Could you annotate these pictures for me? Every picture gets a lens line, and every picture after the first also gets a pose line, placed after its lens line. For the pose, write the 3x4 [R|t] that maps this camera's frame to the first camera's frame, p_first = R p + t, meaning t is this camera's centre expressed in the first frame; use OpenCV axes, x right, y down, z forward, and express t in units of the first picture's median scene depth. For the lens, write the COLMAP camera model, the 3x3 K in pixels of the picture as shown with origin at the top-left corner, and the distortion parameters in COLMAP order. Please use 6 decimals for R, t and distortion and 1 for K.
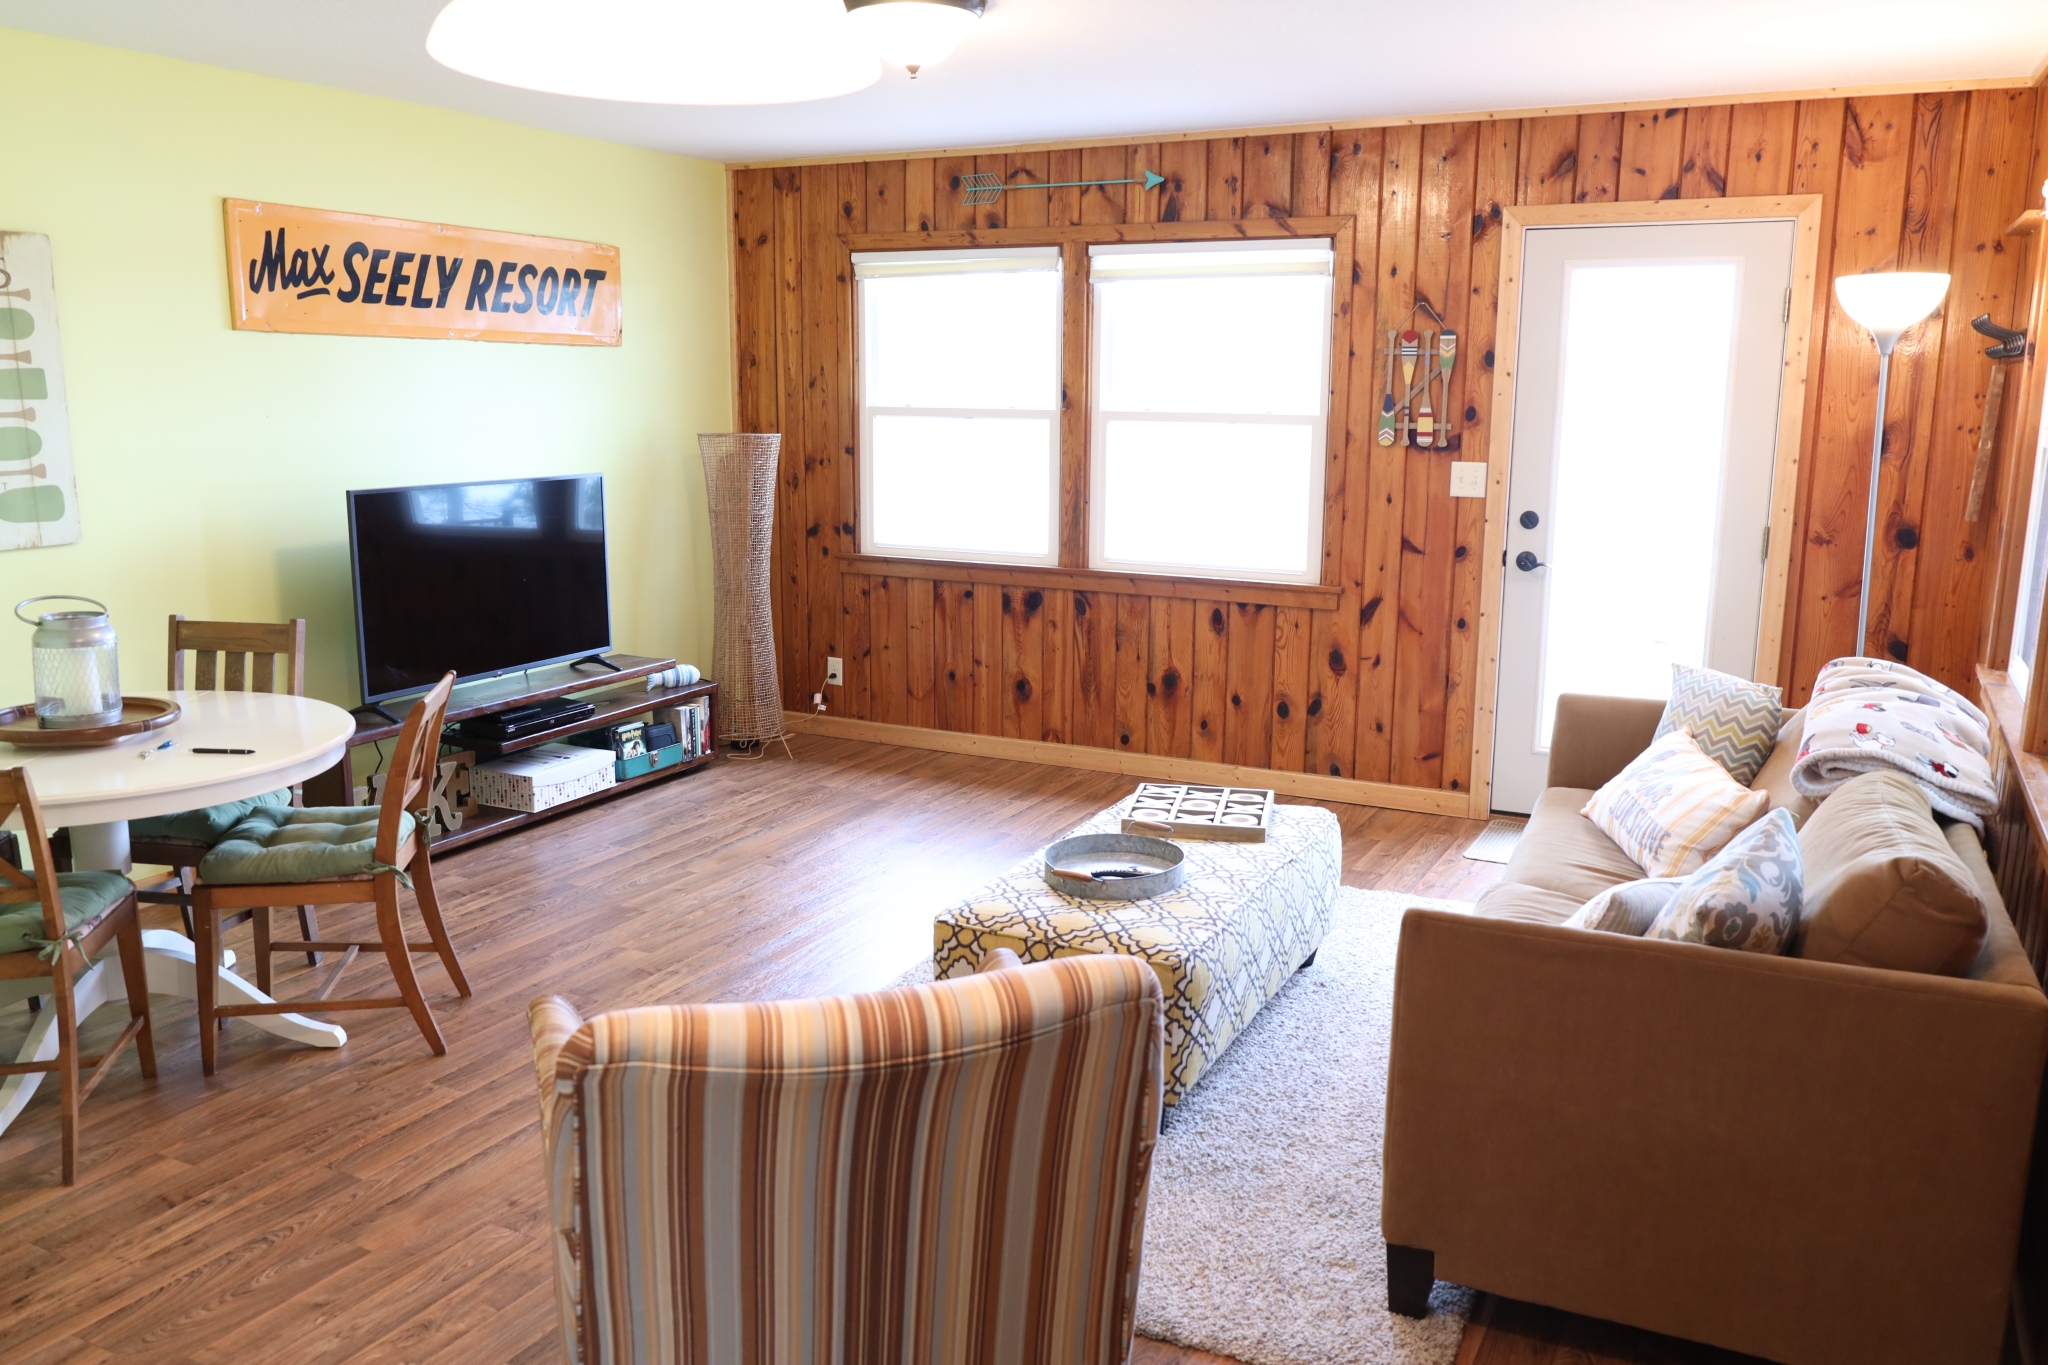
lens RADIAL K [[1601.3, 0, 1035.4], [0, 1601.3, 685.2], [0, 0, 1]] dist [-0.002047, 0.001946]
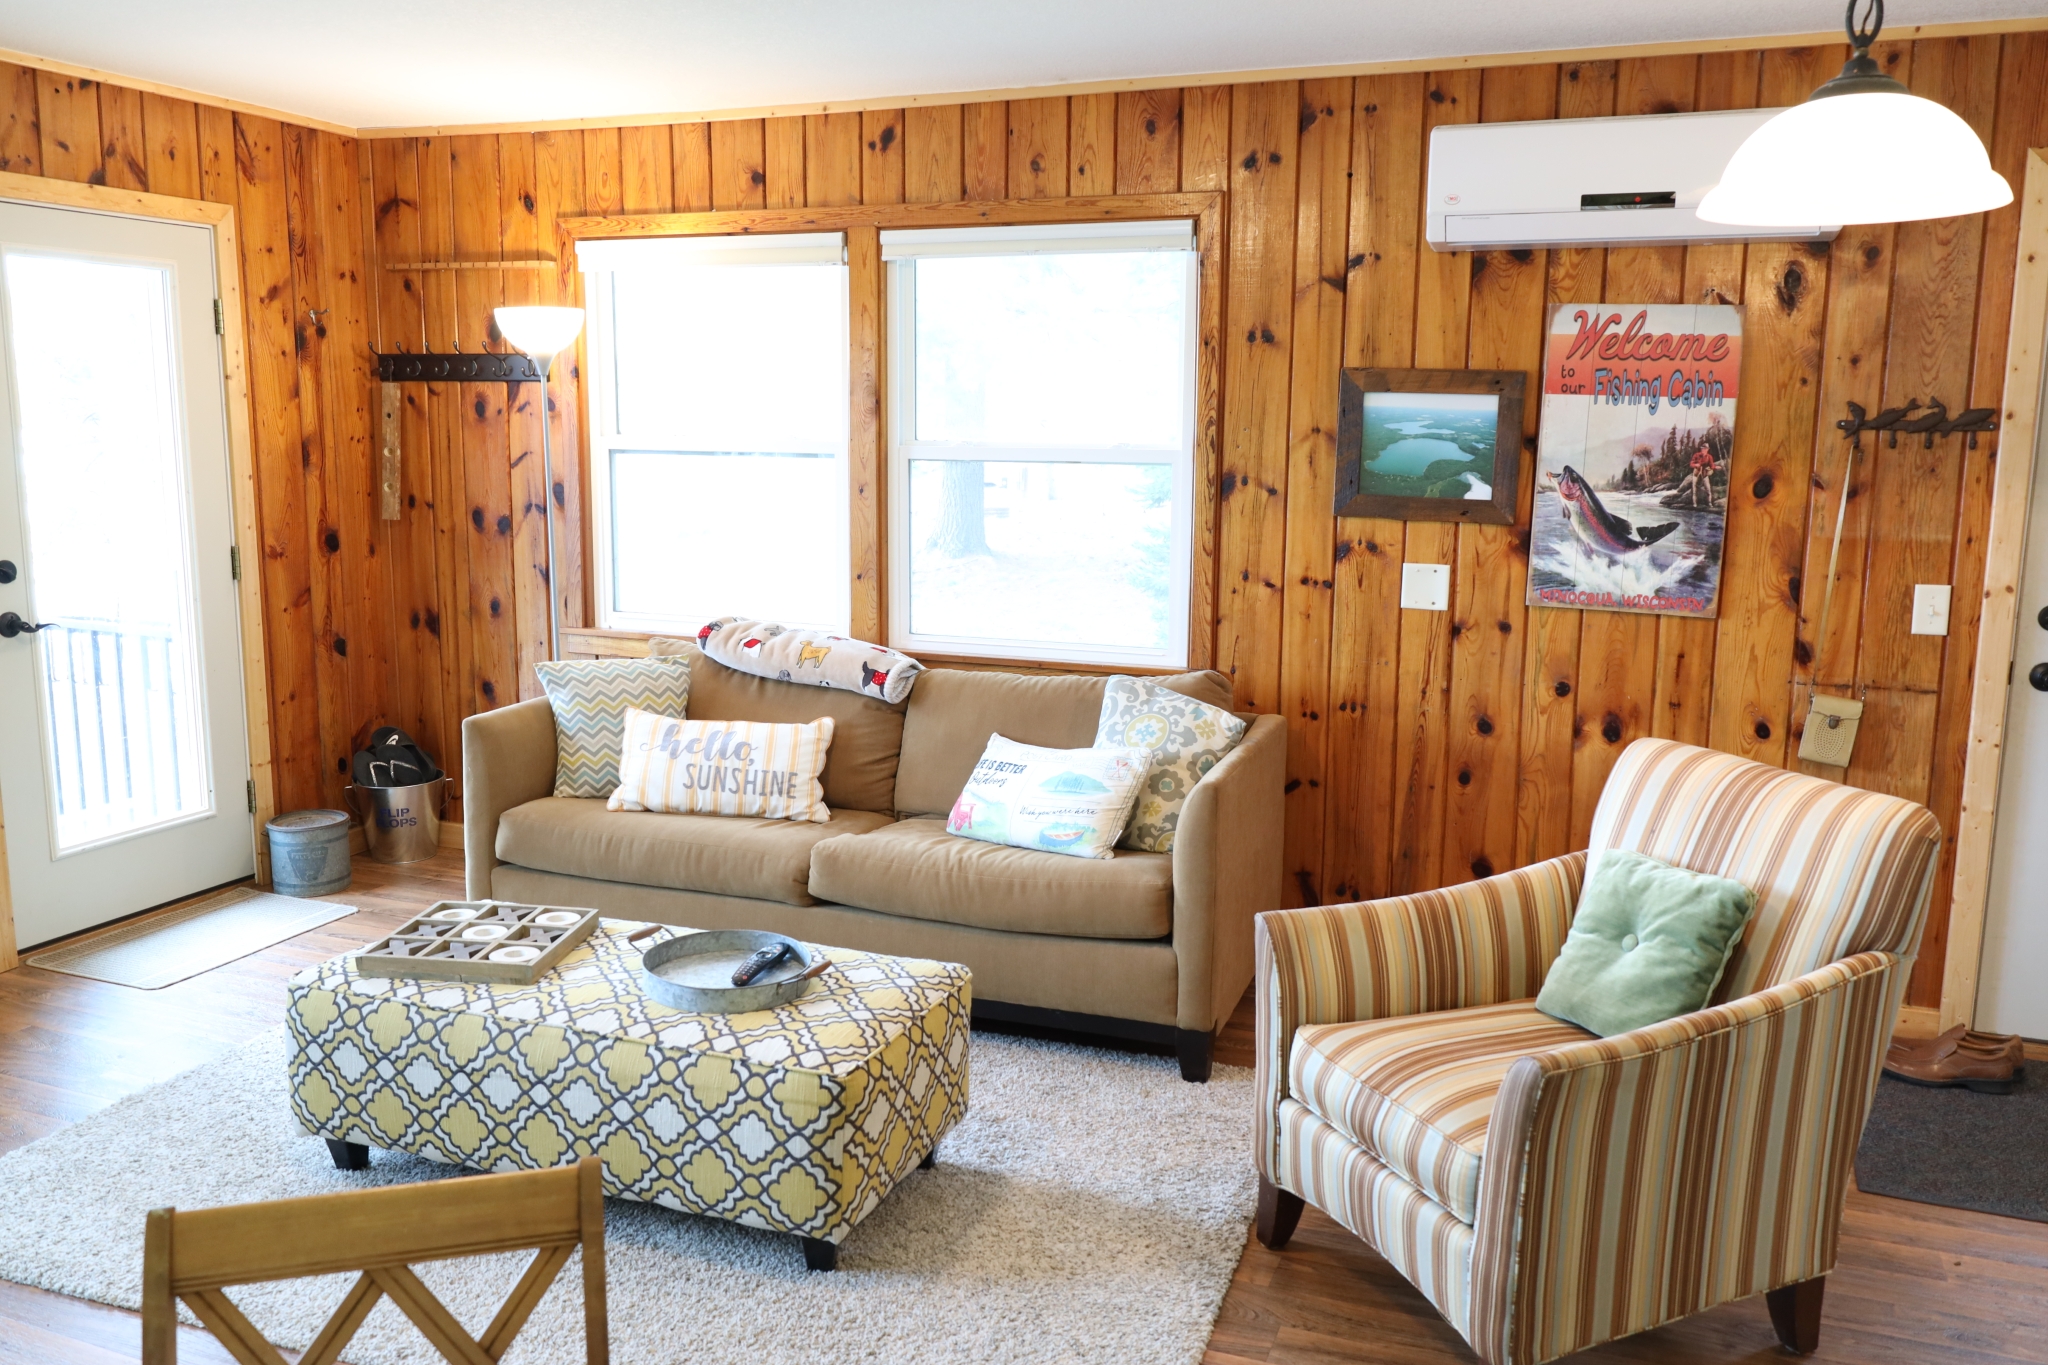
lens RADIAL K [[1599.2, 0, 1022.9], [0, 1599.2, 686.7], [0, 0, 1]] dist [-0.000549, -0.001726]
pose [[-0.100238, -0.177198, 0.979057, -0.565481], [0.175415, 0.965452, 0.192695, -0.123920], [-0.979378, 0.191057, -0.065692, 0.636735]]
